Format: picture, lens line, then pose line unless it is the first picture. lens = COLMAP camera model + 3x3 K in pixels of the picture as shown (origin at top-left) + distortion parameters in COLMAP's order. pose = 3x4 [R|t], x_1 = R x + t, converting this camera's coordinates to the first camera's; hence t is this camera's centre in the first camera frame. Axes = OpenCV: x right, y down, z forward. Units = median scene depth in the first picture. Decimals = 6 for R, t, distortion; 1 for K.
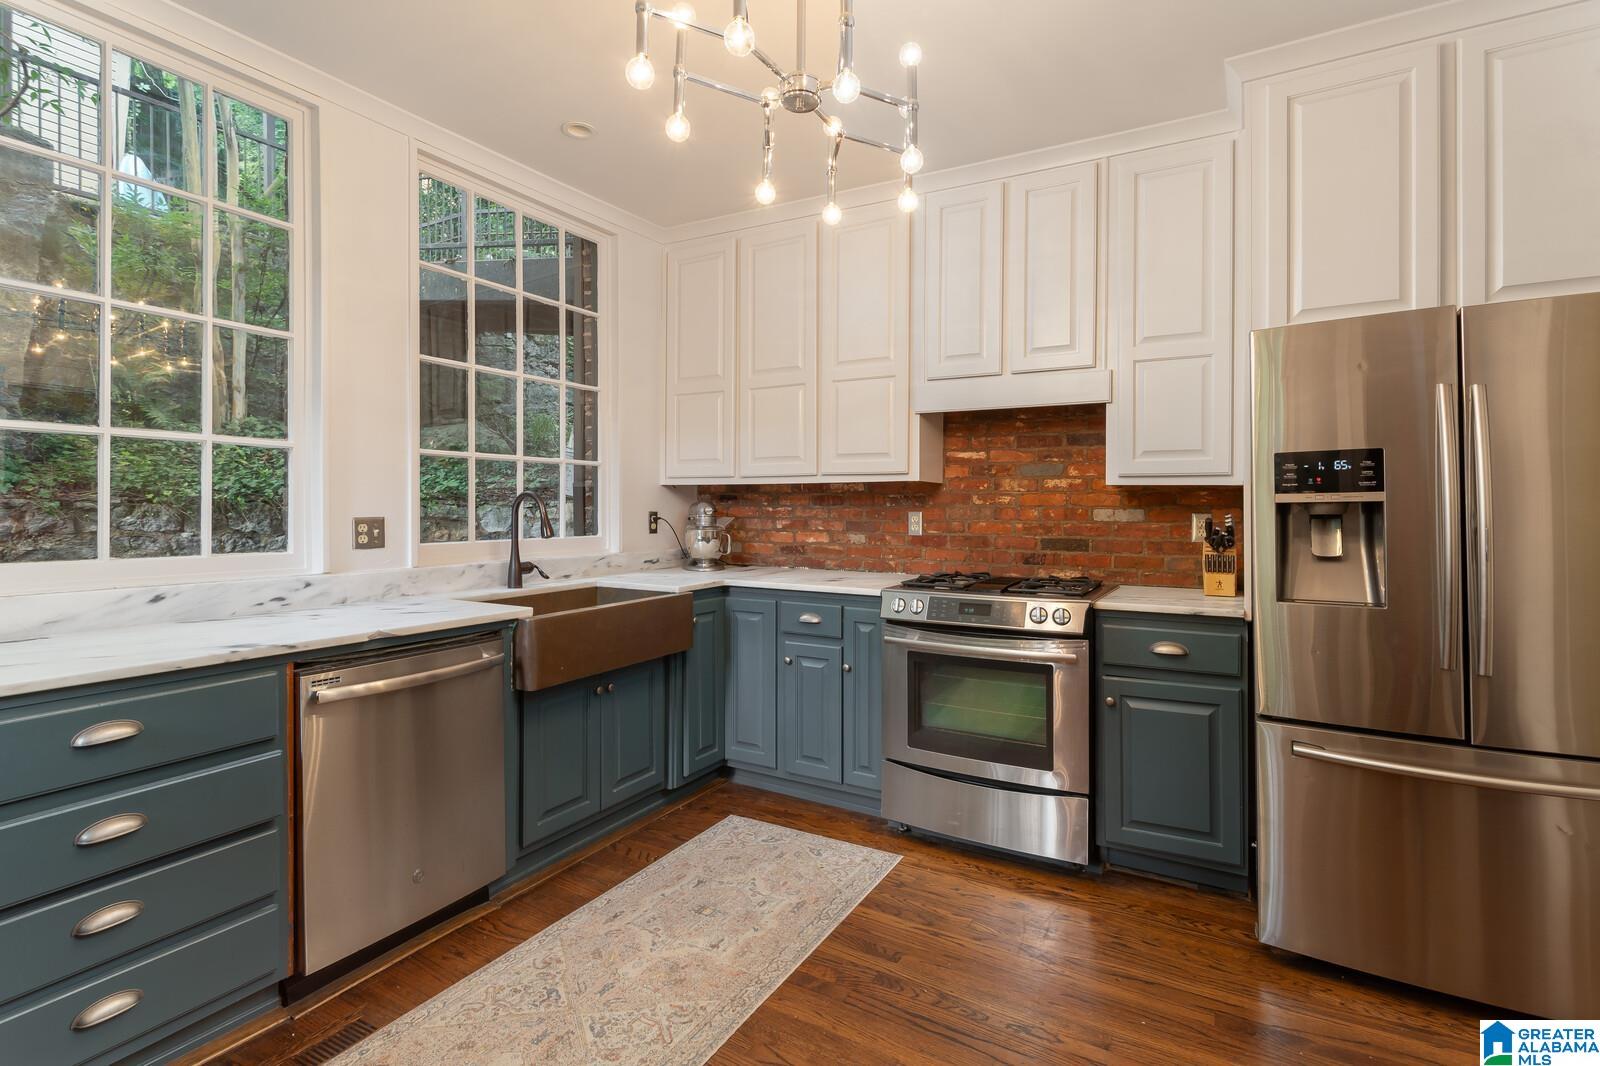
lens RADIAL K [[767.1, 0, 800.7], [0, 767.1, 505.5], [0, 0, 1]] dist [0.000369, 0.000046]
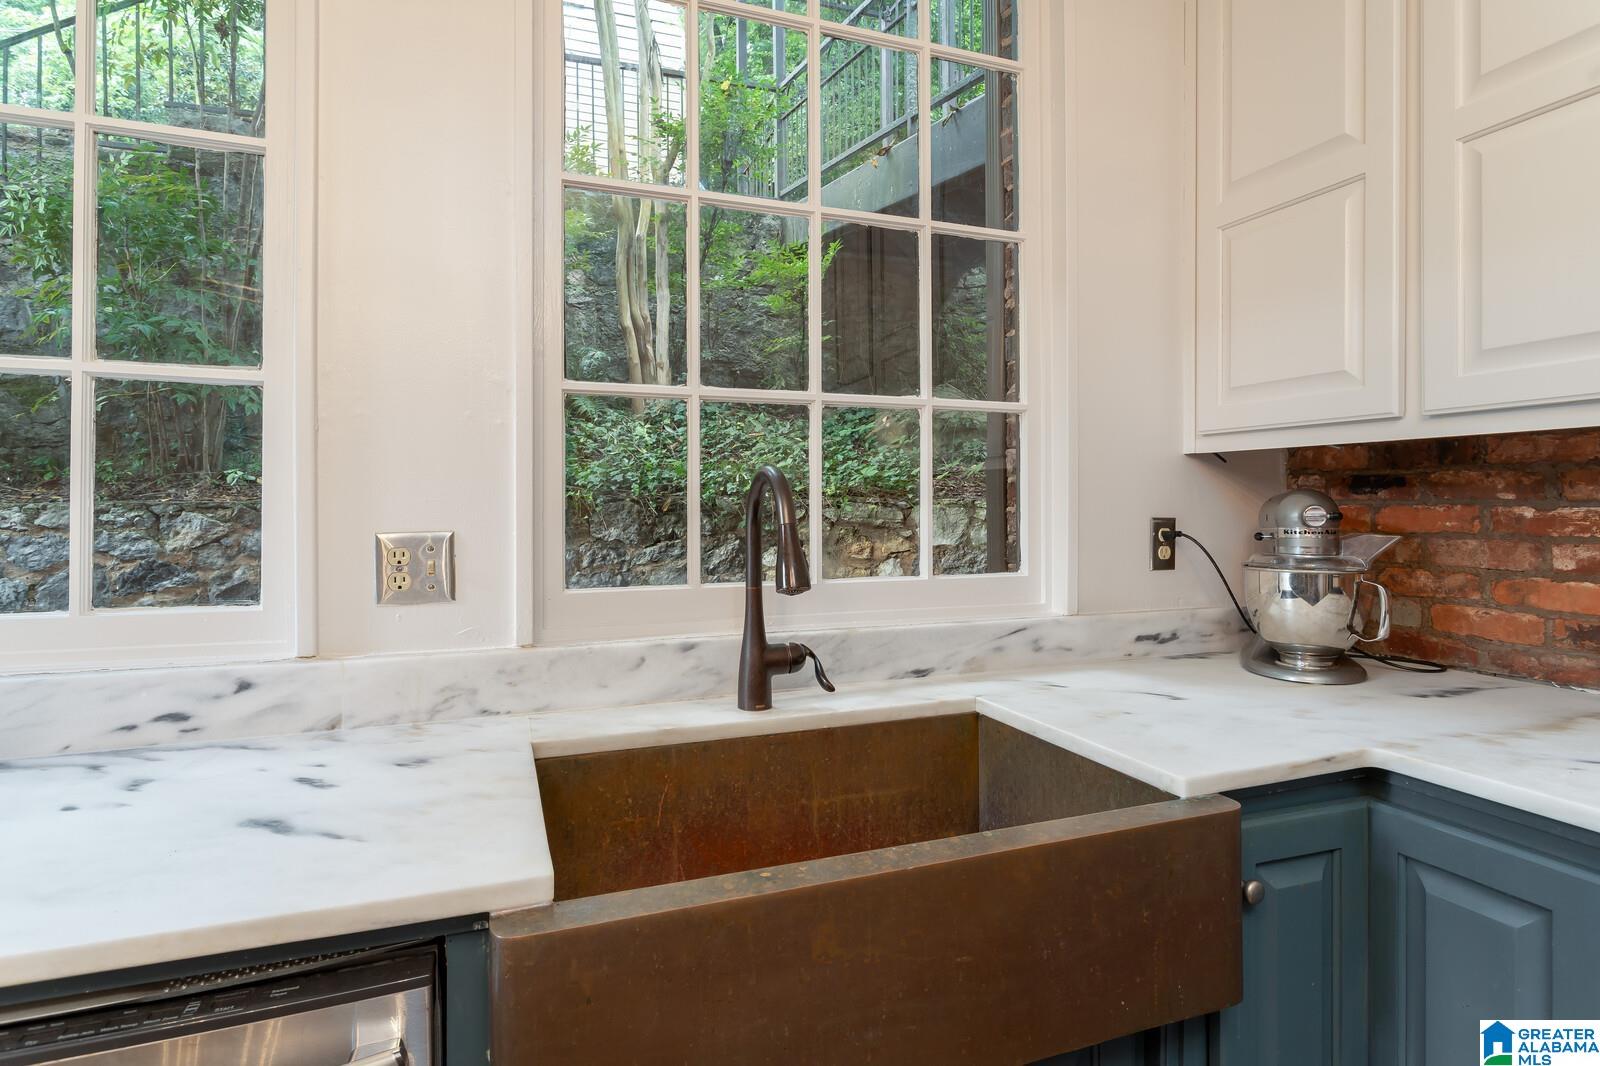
lens RADIAL K [[845.2, 0, 800.4], [0, 845.2, 508.3], [0, 0, 1]] dist [-0.001844, 0.000230]
pose [[0.776515, -0.001376, -0.630097, -0.056777], [0.003943, 0.999989, 0.002675, 0.000747], [0.630086, -0.004562, 0.776512, 0.531854]]
